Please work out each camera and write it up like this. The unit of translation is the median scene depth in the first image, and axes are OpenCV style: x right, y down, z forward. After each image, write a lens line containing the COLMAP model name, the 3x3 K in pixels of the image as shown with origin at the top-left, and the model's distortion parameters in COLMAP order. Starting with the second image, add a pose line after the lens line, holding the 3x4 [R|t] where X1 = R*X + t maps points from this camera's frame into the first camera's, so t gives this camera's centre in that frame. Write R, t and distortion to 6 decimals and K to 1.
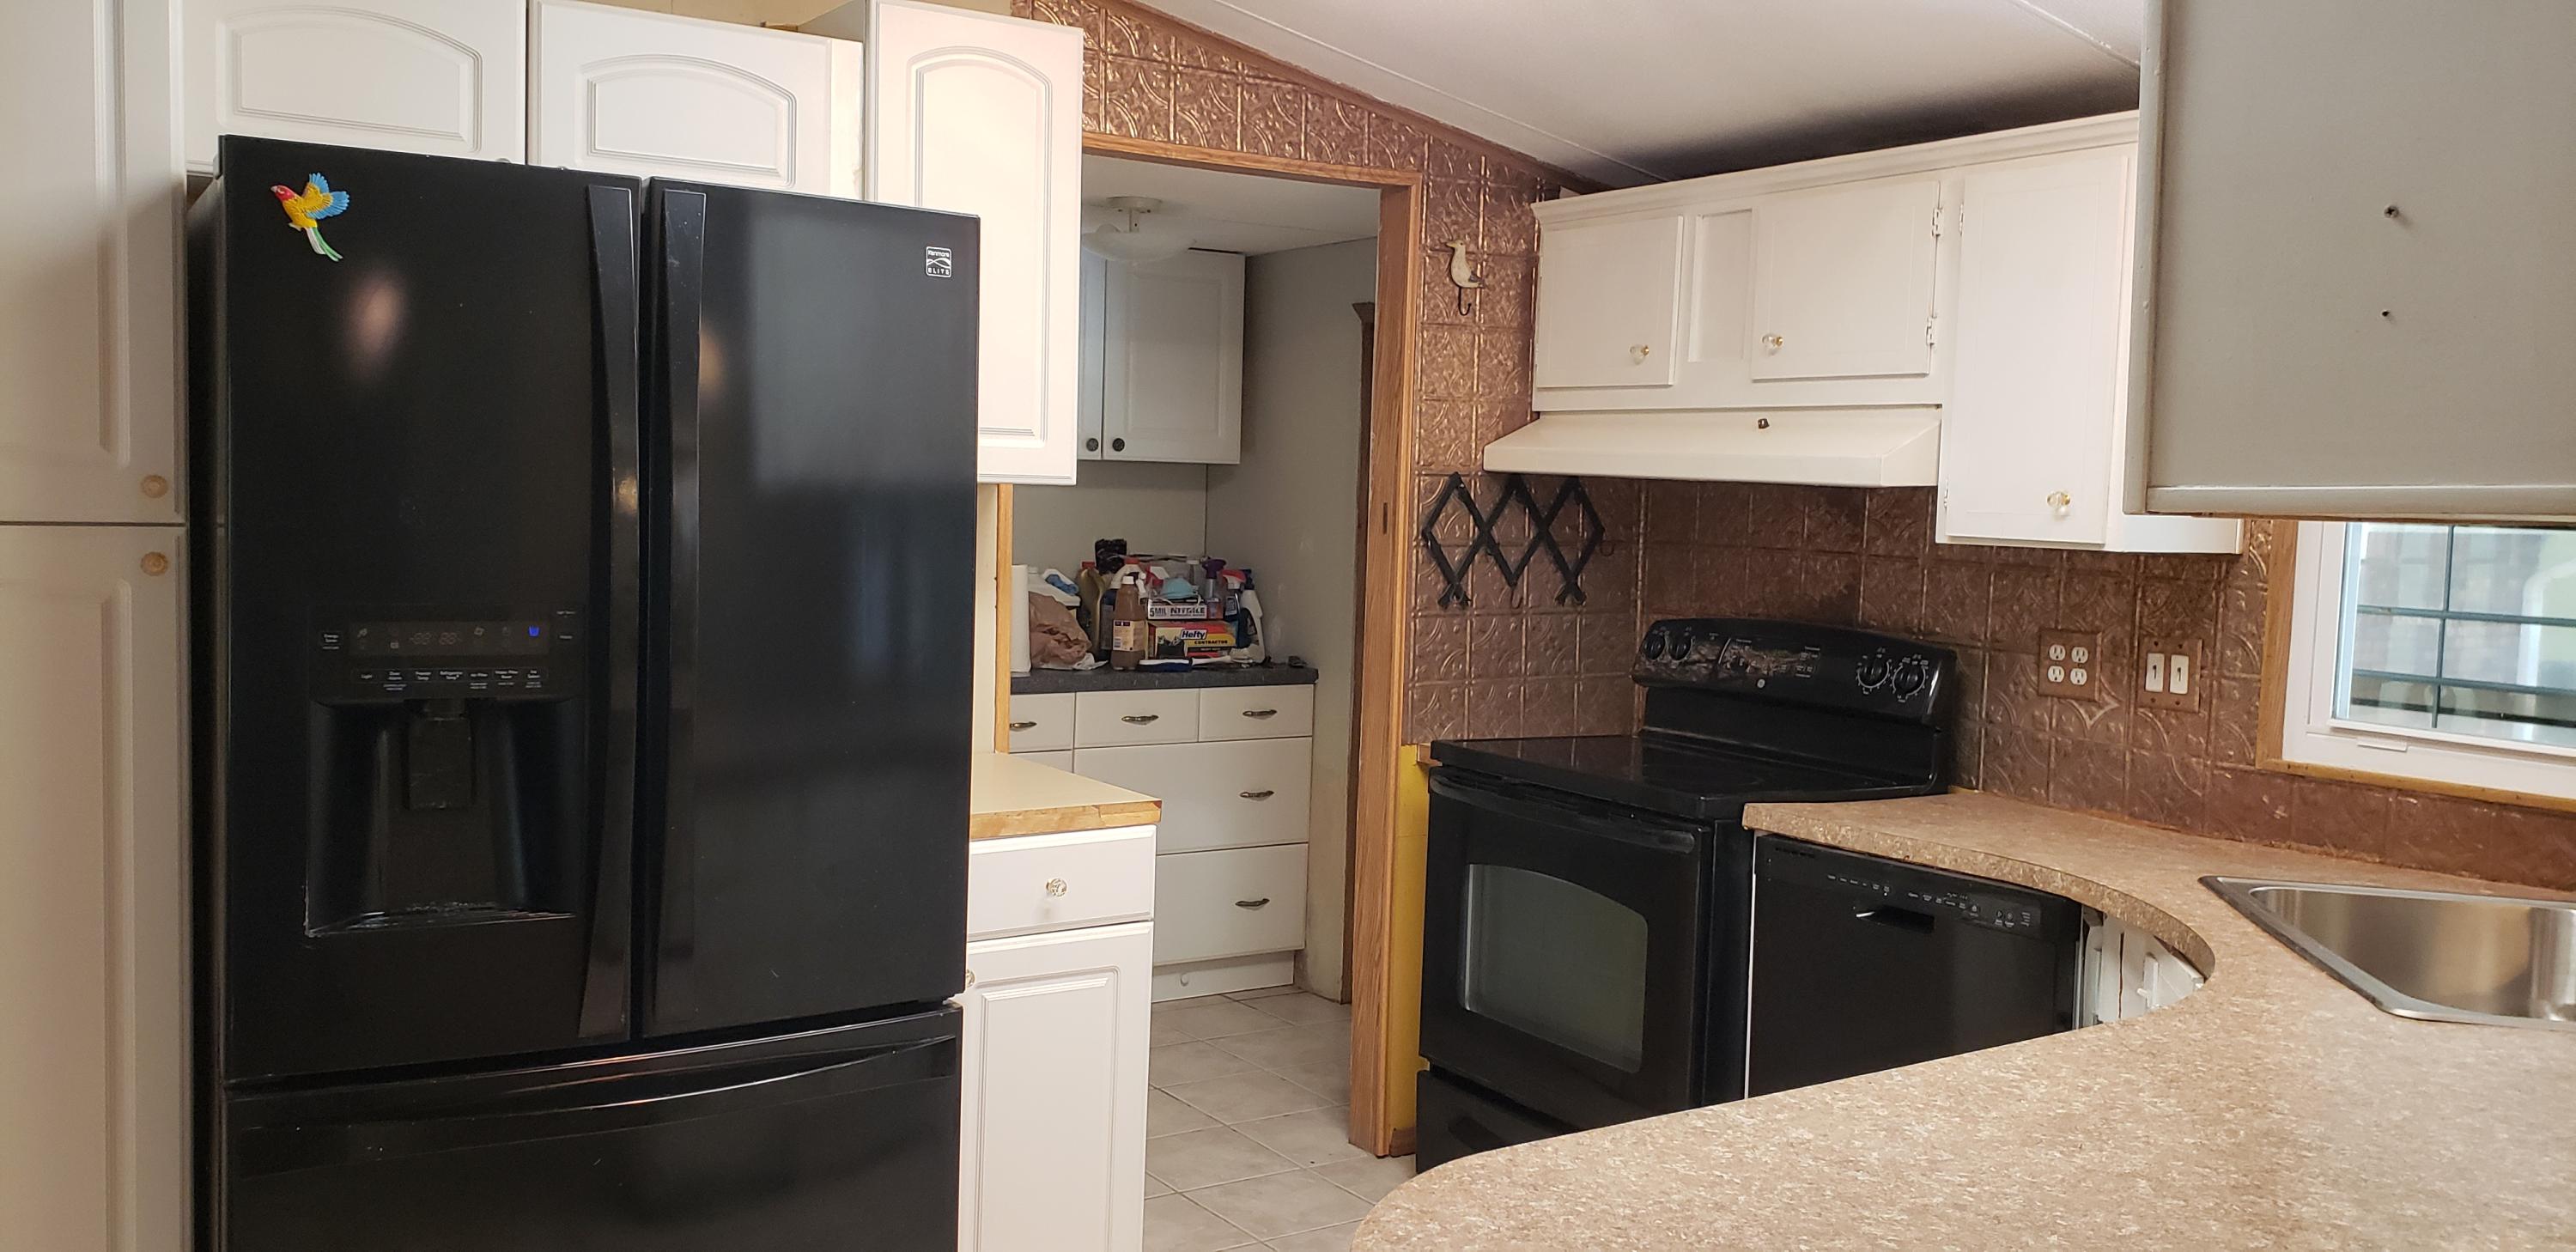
lens RADIAL K [[2008.5, 0, 1252.4], [0, 2008.5, 622.5], [0, 0, 1]] dist [0.099949, -0.187782]
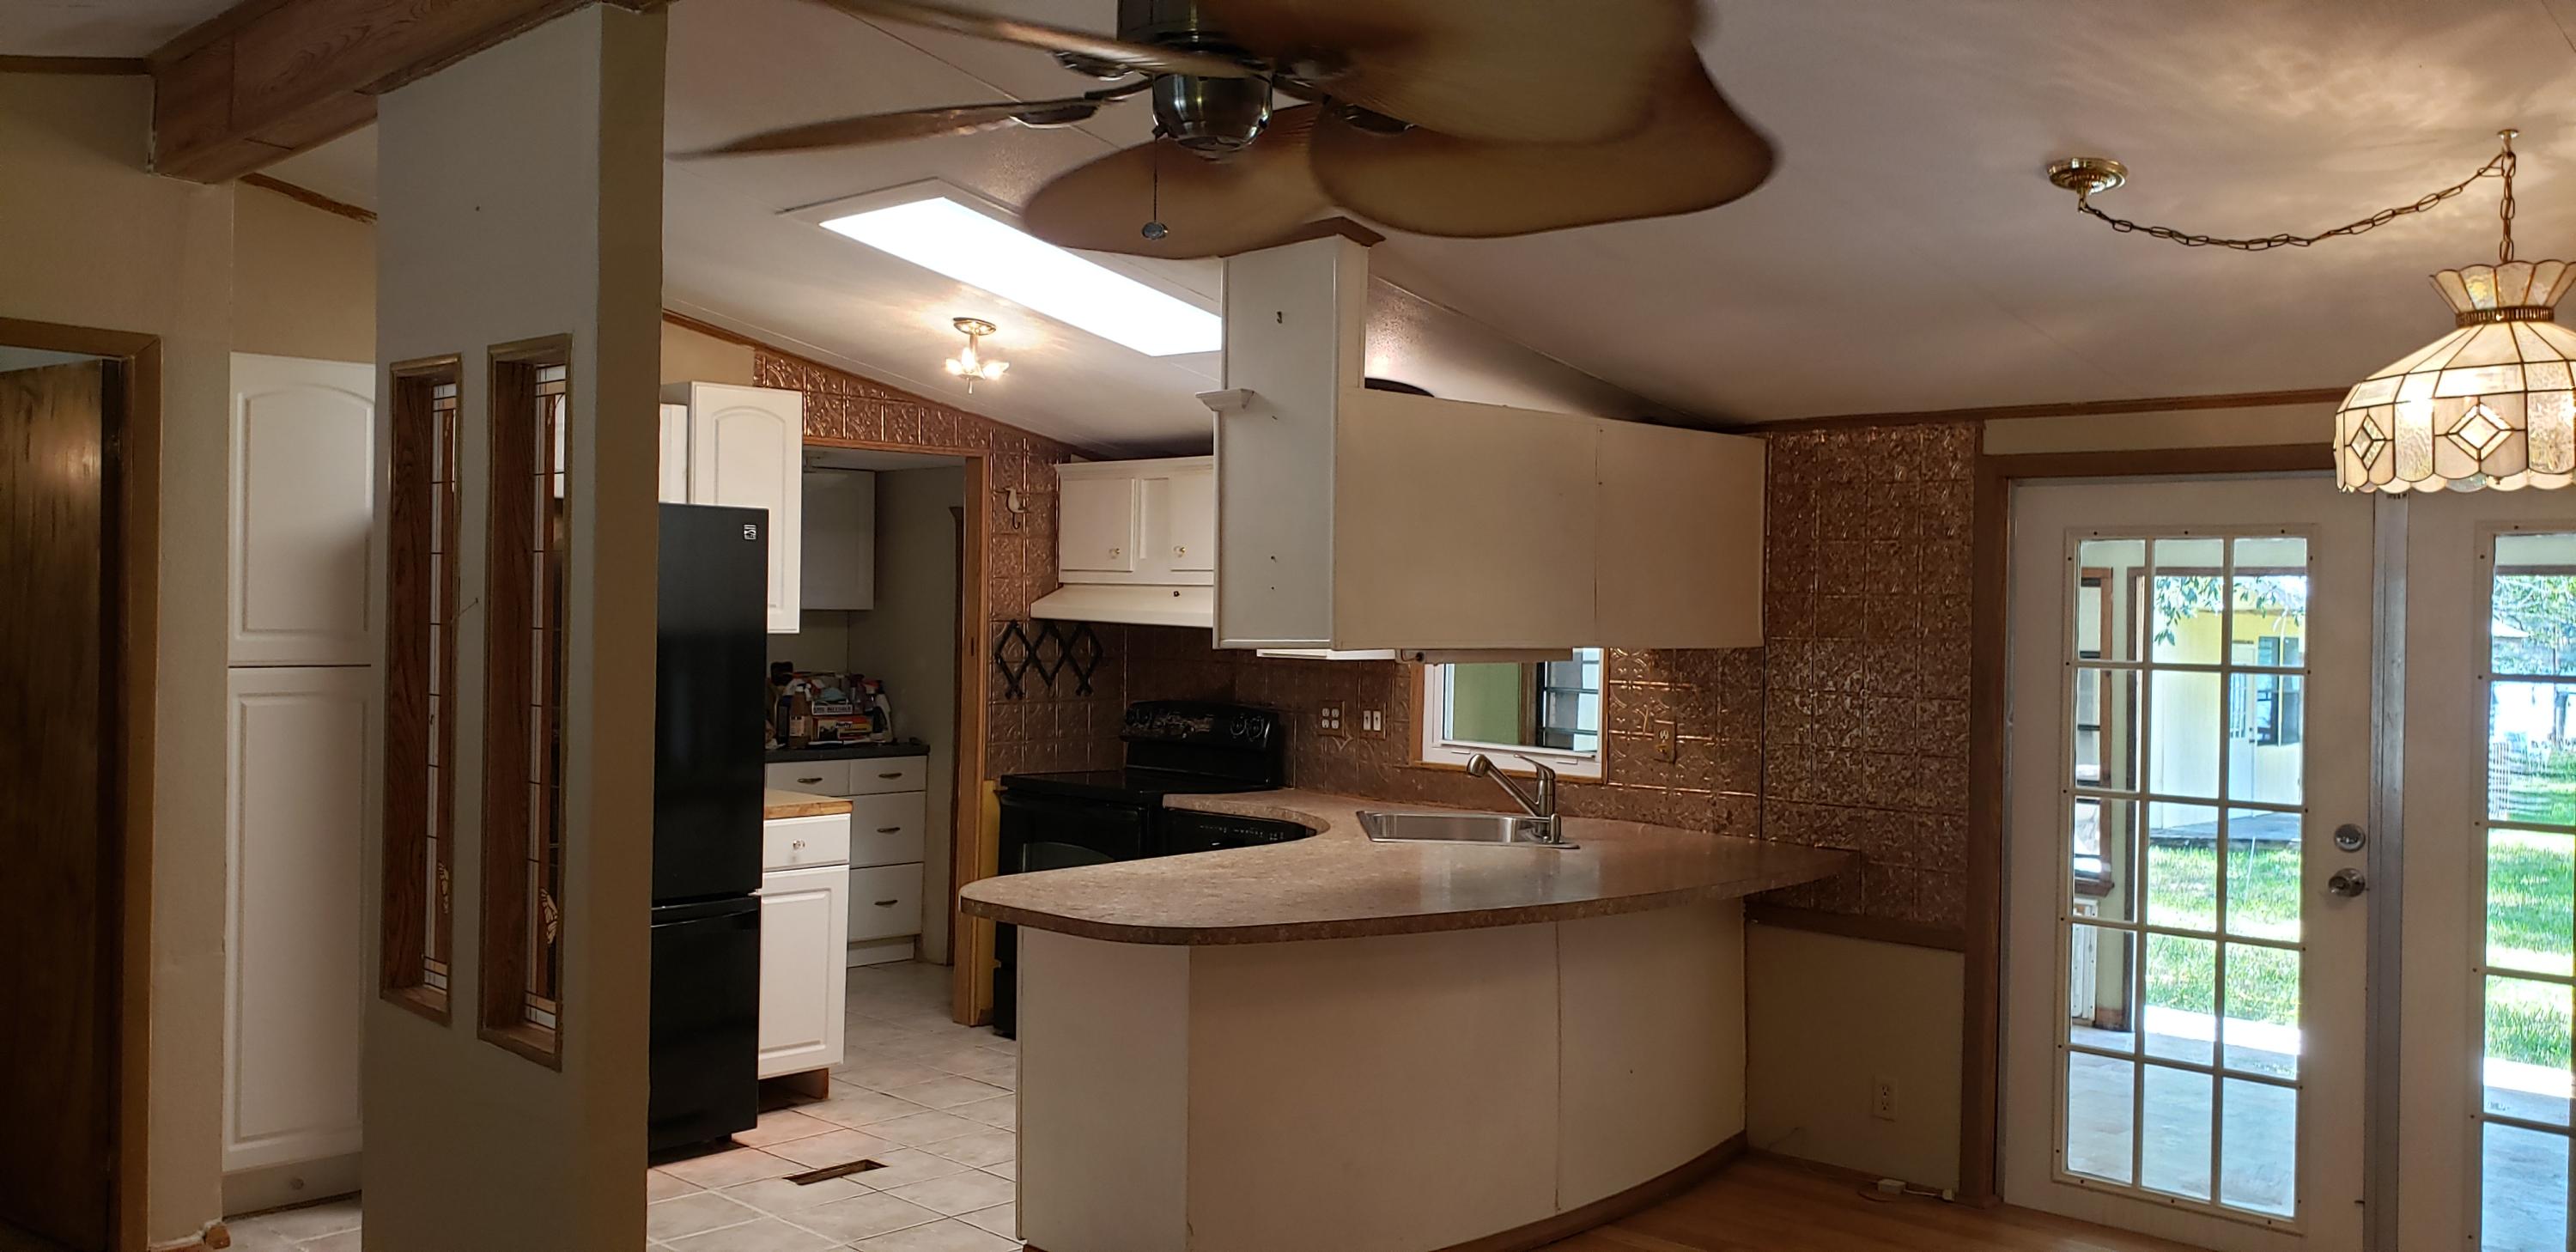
lens RADIAL K [[1988.3, 0, 1267.2], [0, 1988.3, 615.7], [0, 0, 1]] dist [0.246494, -0.424655]
pose [[0.977937, -0.013321, 0.208474, -0.042434], [0.025859, 0.998009, -0.057535, 0.025833], [-0.207292, 0.061656, 0.976334, -0.709129]]
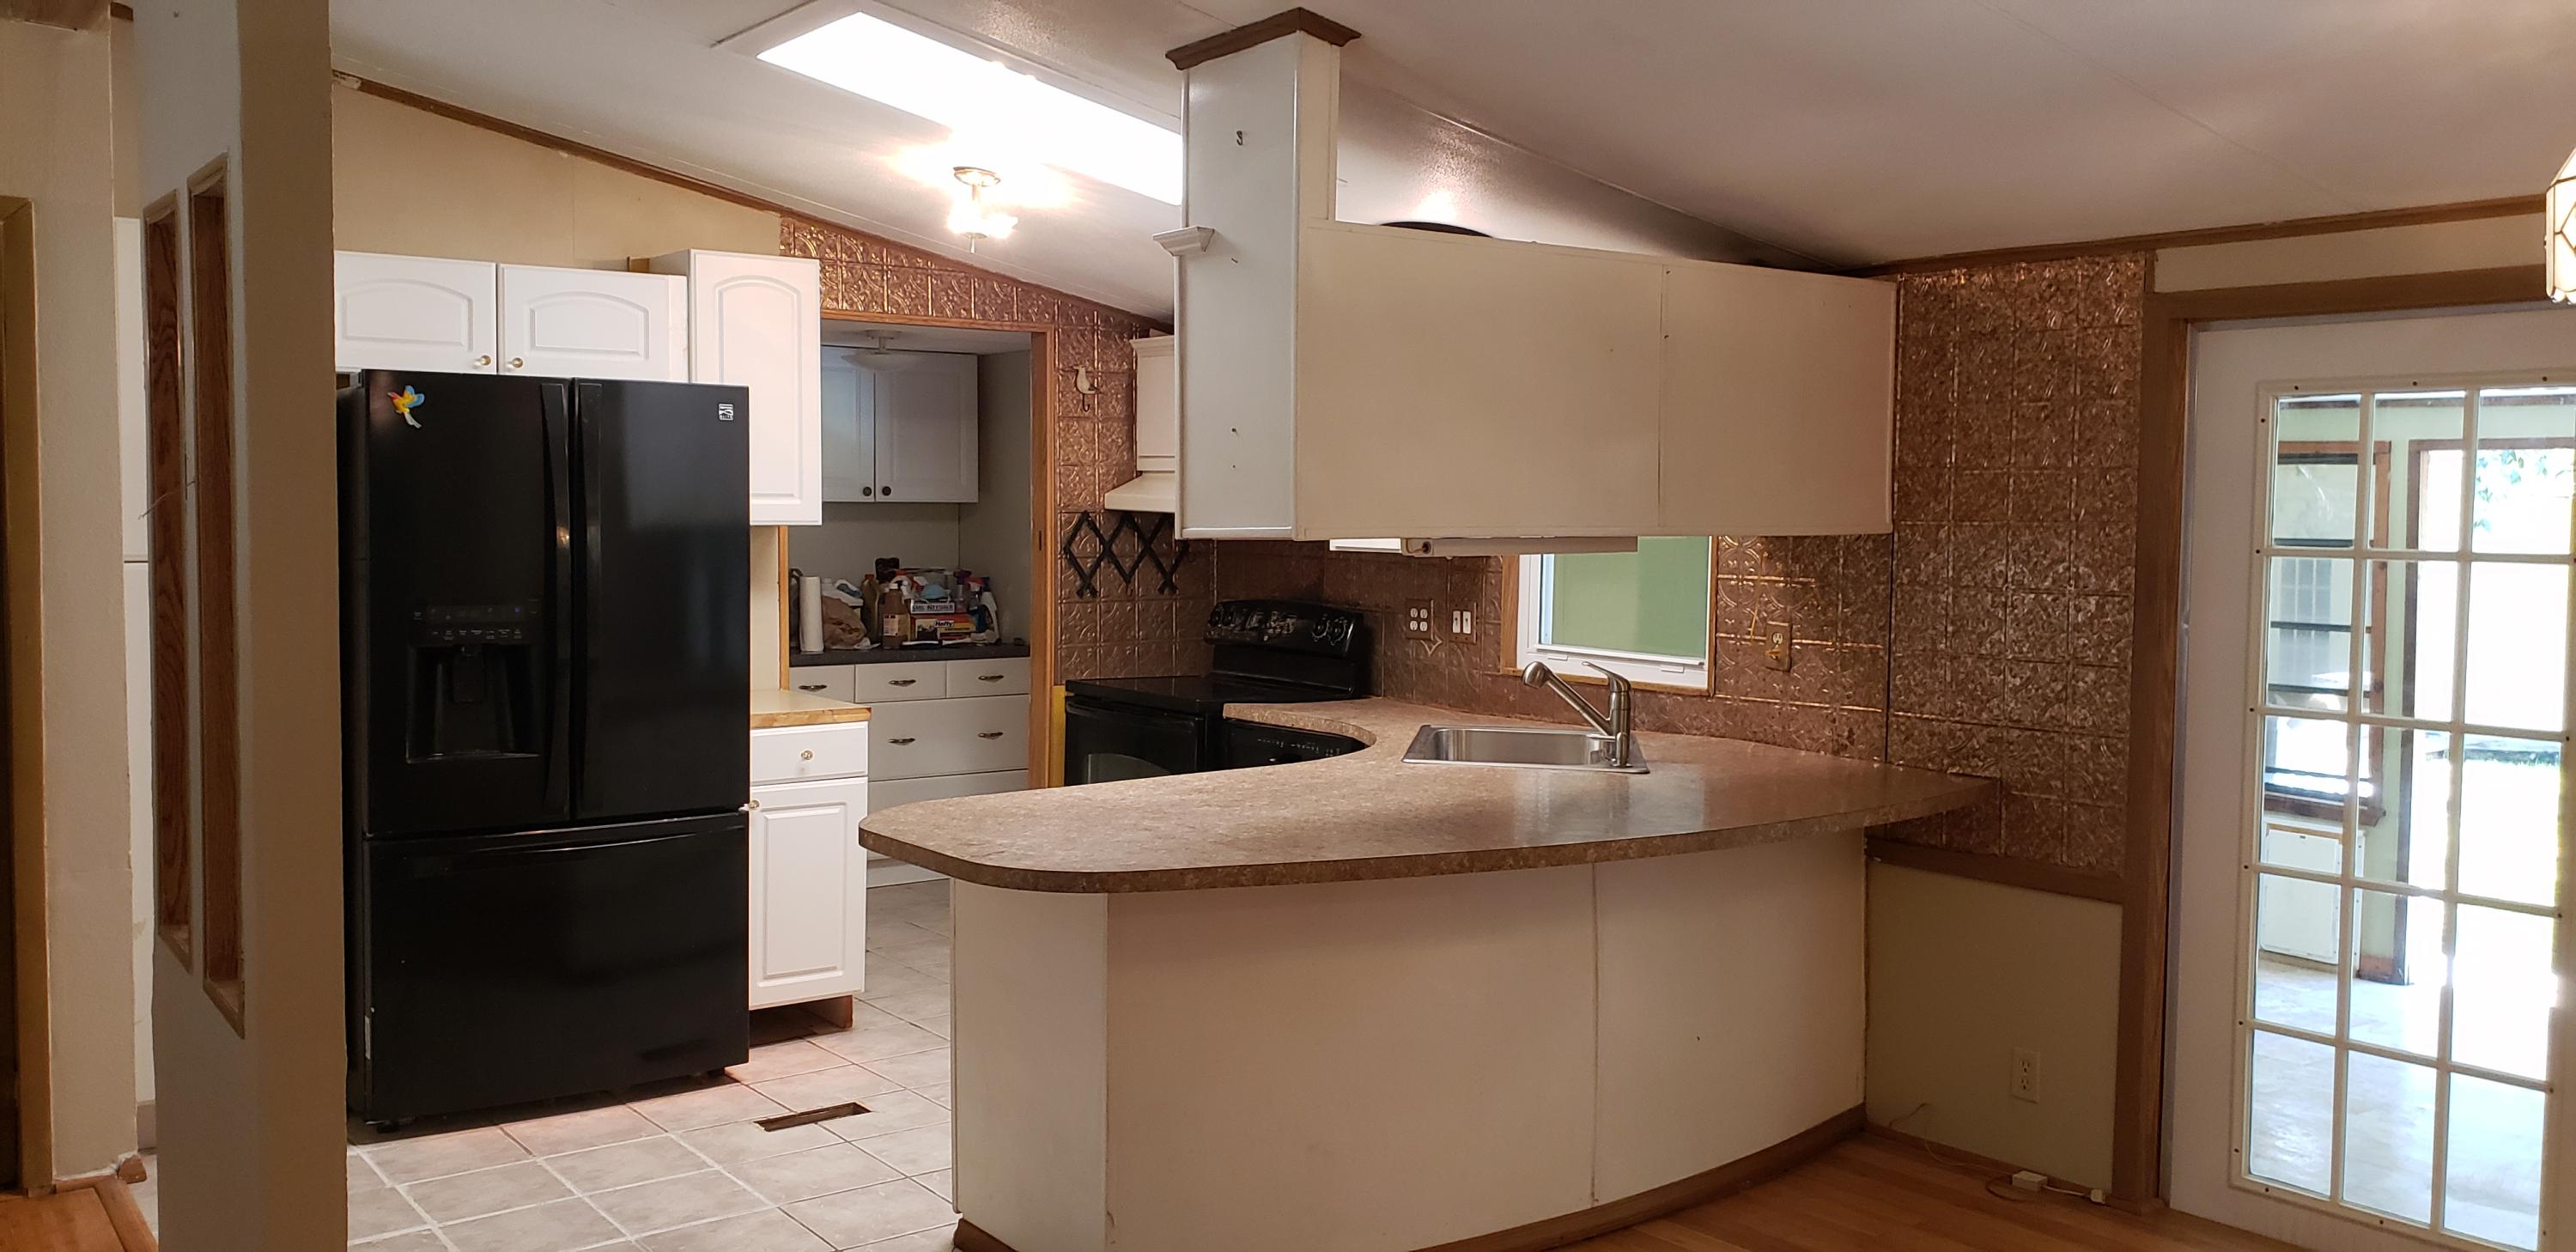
lens RADIAL K [[2002.4, 0, 1257.5], [0, 2002.4, 585.4], [0, 0, 1]] dist [0.148857, -0.194317]
pose [[0.997686, -0.021711, 0.064436, 0.133665], [0.023409, 0.999395, -0.025718, 0.027256], [-0.063838, 0.027166, 0.997590, -0.568202]]
